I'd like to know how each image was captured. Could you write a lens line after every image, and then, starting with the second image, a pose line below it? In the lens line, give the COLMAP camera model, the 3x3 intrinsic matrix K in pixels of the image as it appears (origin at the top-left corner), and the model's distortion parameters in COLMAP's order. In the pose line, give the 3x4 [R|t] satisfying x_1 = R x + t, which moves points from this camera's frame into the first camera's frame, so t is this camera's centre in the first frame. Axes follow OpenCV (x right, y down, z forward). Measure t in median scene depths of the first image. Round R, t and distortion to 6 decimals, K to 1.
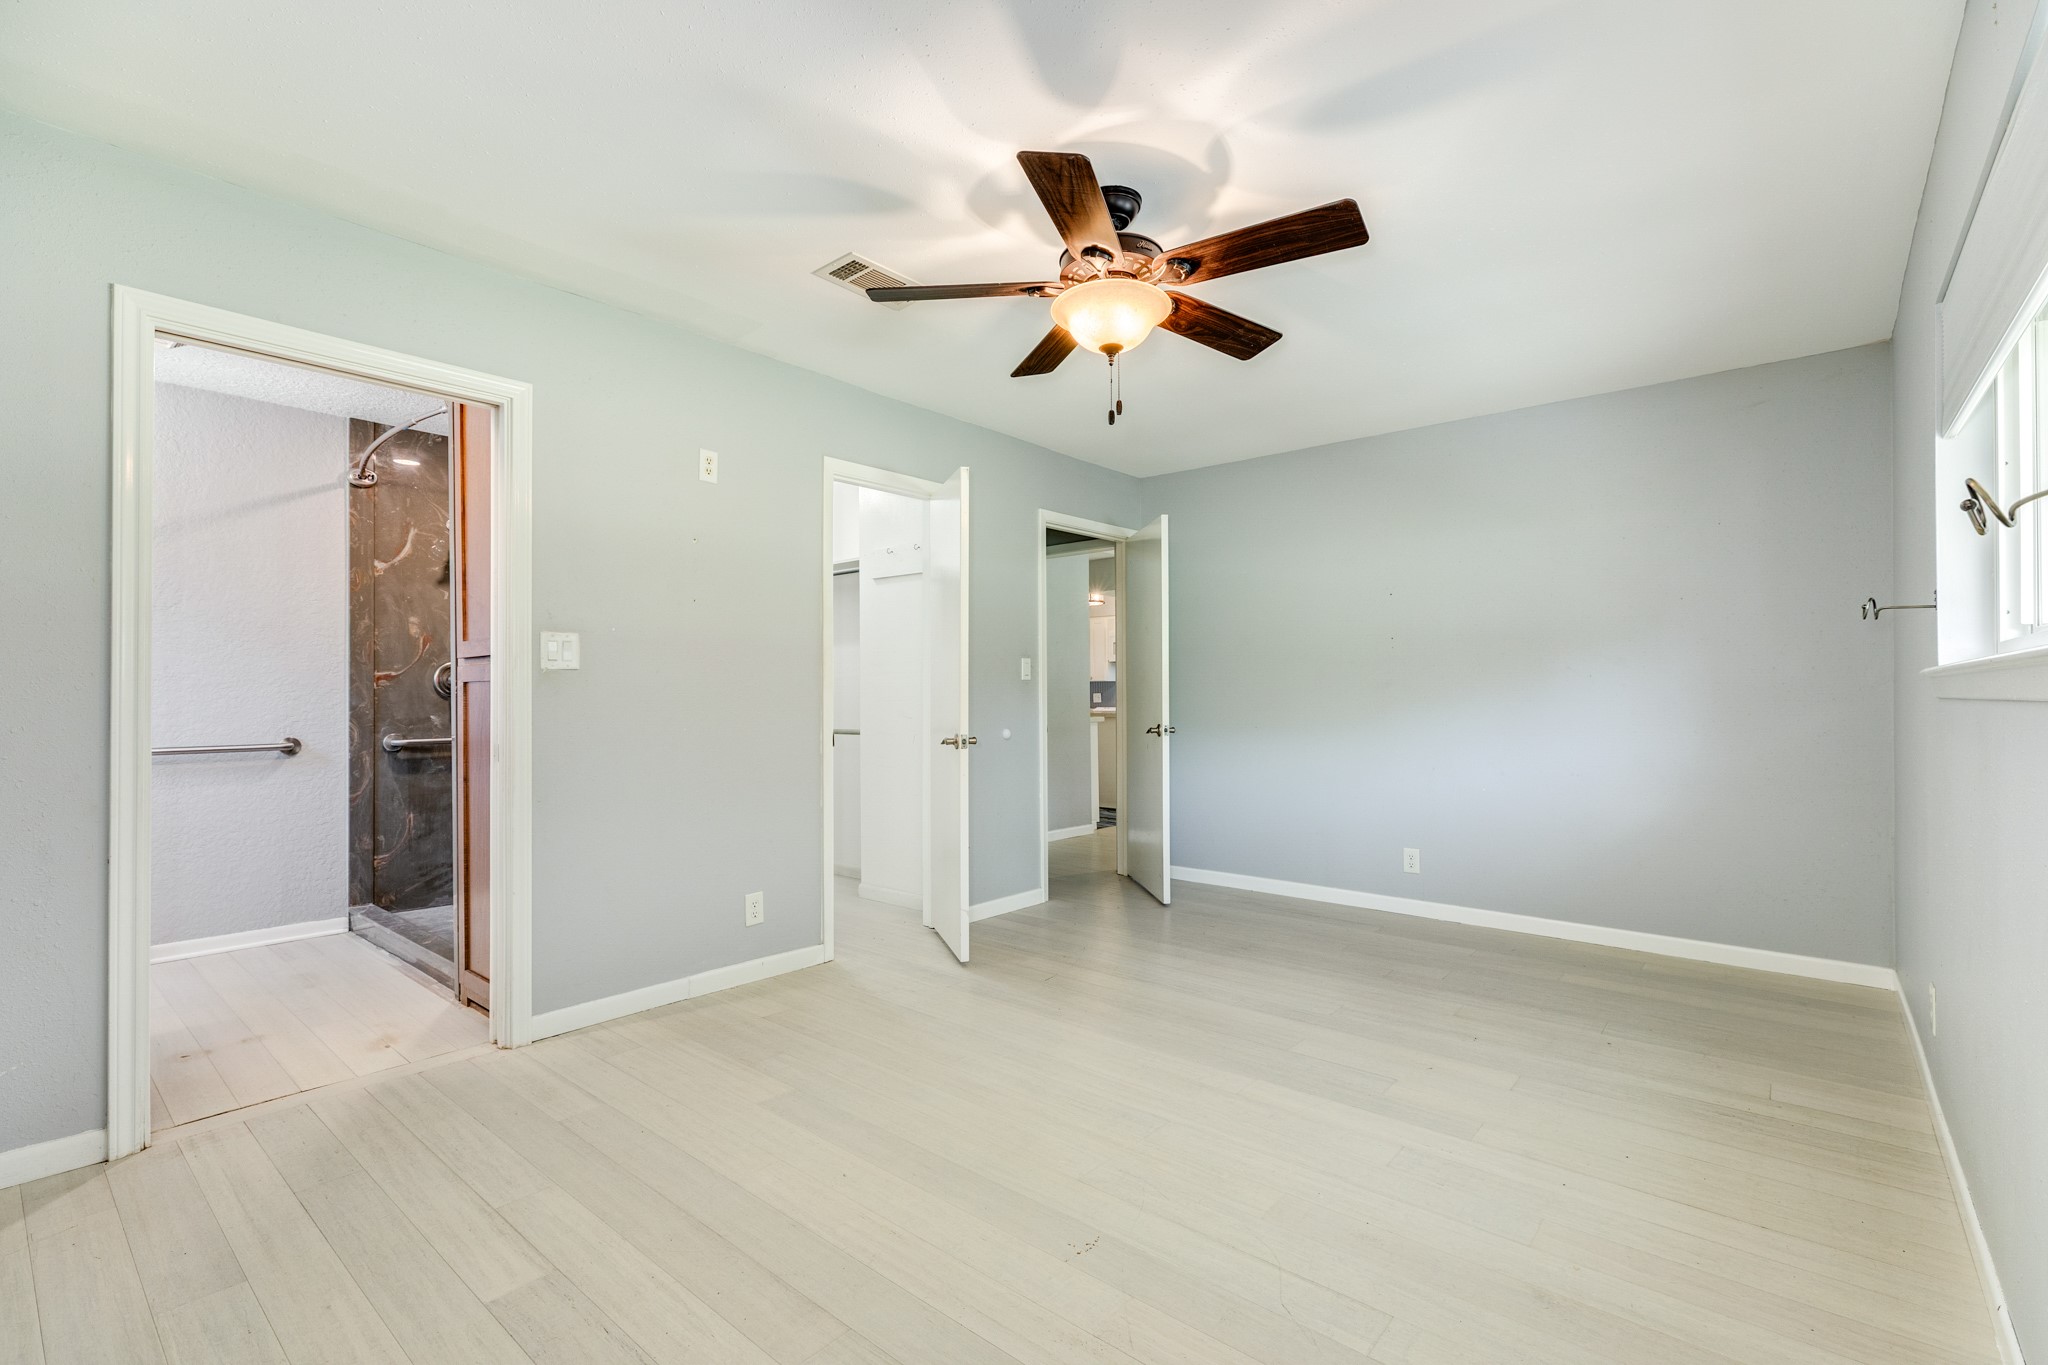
lens RADIAL K [[909.3, 0, 1024.9], [0, 909.3, 687.5], [0, 0, 1]] dist [0.004782, -0.000266]
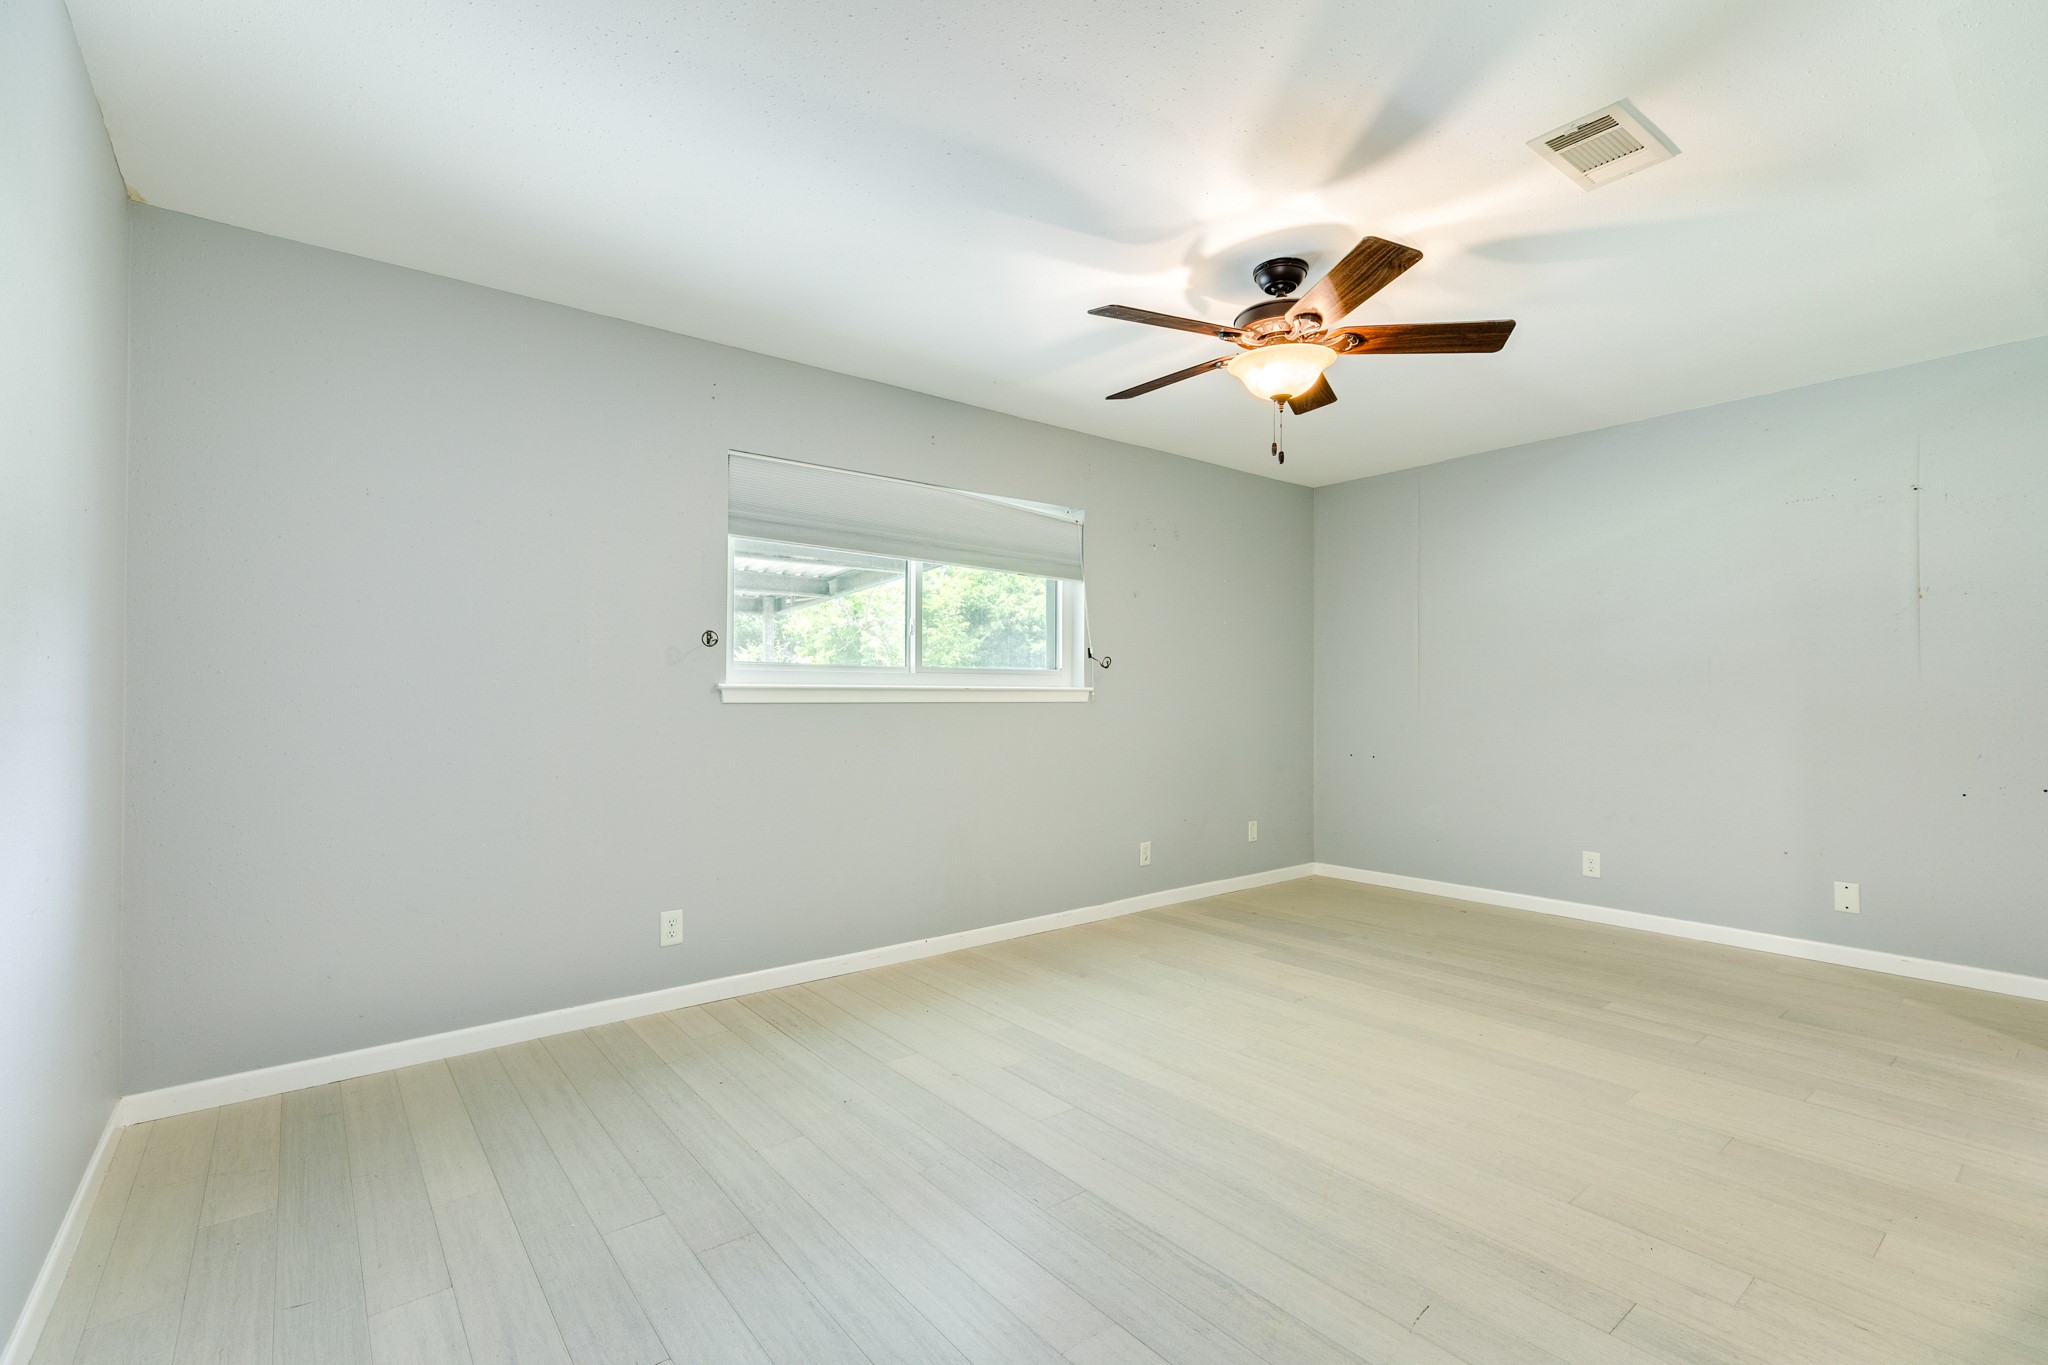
lens RADIAL K [[909.3, 0, 1024.9], [0, 909.3, 687.5], [0, 0, 1]] dist [0.004782, -0.000266]
pose [[-0.981999, 0.005798, 0.188797, 0.186734], [0.001538, 0.999741, -0.022698, 0.017557], [-0.188880, -0.021999, -0.981754, 2.060041]]
